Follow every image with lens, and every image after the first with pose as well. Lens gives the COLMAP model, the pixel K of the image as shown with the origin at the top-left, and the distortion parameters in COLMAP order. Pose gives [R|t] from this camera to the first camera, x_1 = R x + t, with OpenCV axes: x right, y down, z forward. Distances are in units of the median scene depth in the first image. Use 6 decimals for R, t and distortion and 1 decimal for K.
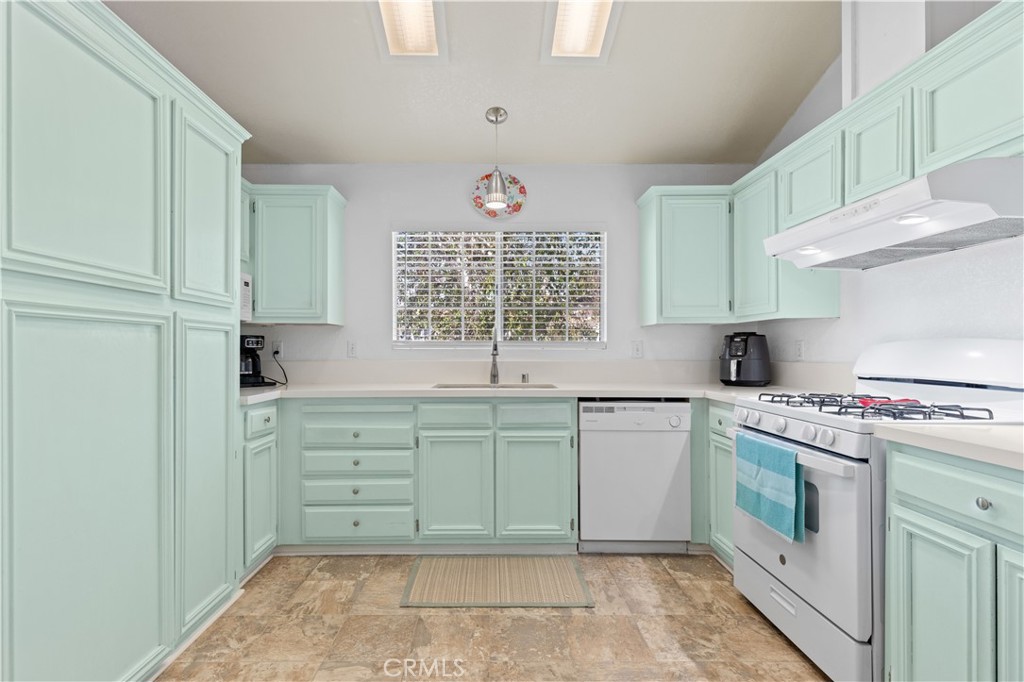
lens RADIAL K [[465.9, 0, 487.7], [0, 465.9, 345.0], [0, 0, 1]] dist [0.006915, -0.001341]
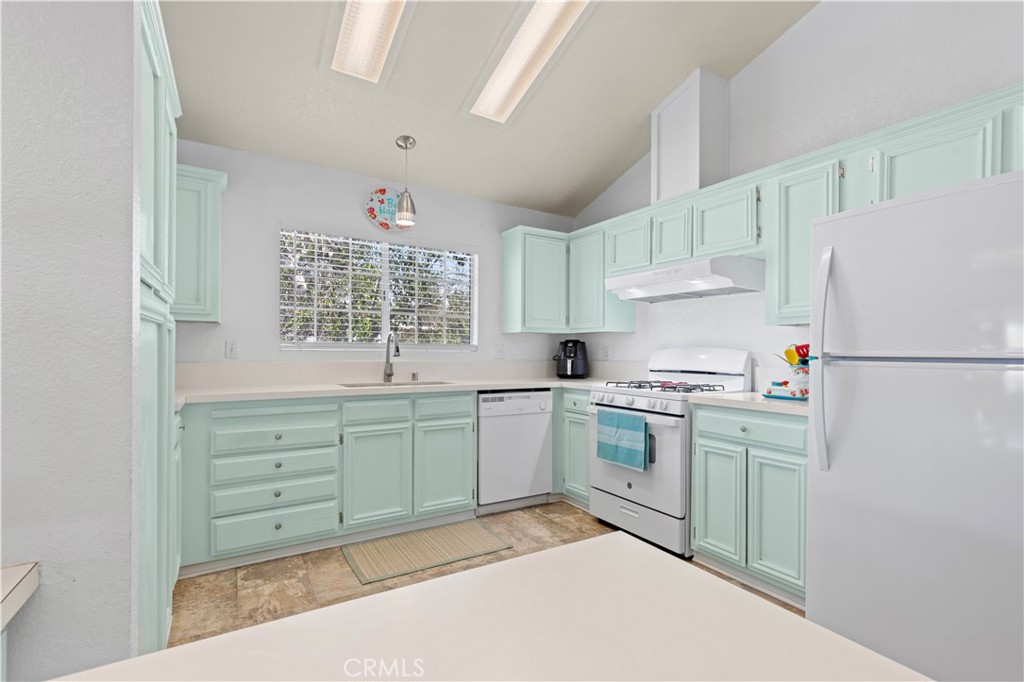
lens RADIAL K [[465.9, 0, 501.2], [0, 465.9, 346.7], [0, 0, 1]] dist [0.006915, -0.001341]
pose [[0.857252, 0.011352, 0.514771, -0.400199], [-0.012622, 0.999920, -0.001031, -0.003415], [-0.514742, -0.005613, 0.857327, -0.091755]]
